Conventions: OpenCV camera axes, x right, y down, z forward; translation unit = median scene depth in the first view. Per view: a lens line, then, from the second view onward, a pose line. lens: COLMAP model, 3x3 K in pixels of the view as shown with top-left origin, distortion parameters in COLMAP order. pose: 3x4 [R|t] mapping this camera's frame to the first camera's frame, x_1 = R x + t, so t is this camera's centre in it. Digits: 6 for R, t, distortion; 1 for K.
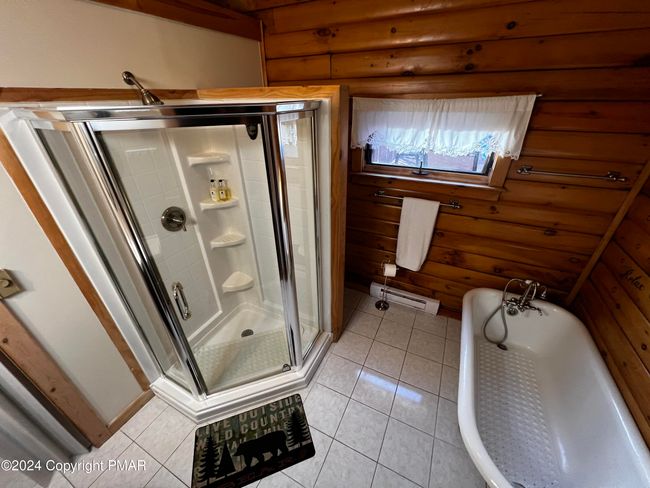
lens RADIAL K [[259.7, 0, 325.2], [0, 259.7, 245.6], [0, 0, 1]] dist [-0.000533, -0.000034]
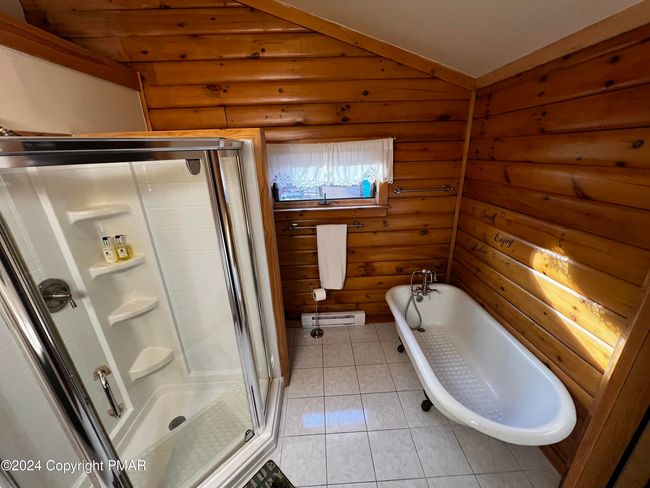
lens RADIAL K [[259.7, 0, 325.2], [0, 259.7, 245.6], [0, 0, 1]] dist [-0.000533, -0.000034]
pose [[0.879715, -0.180186, 0.440040, -0.188806], [0.257395, 0.958565, -0.122067, 0.046173], [-0.399812, 0.220648, 0.889643, 0.012629]]
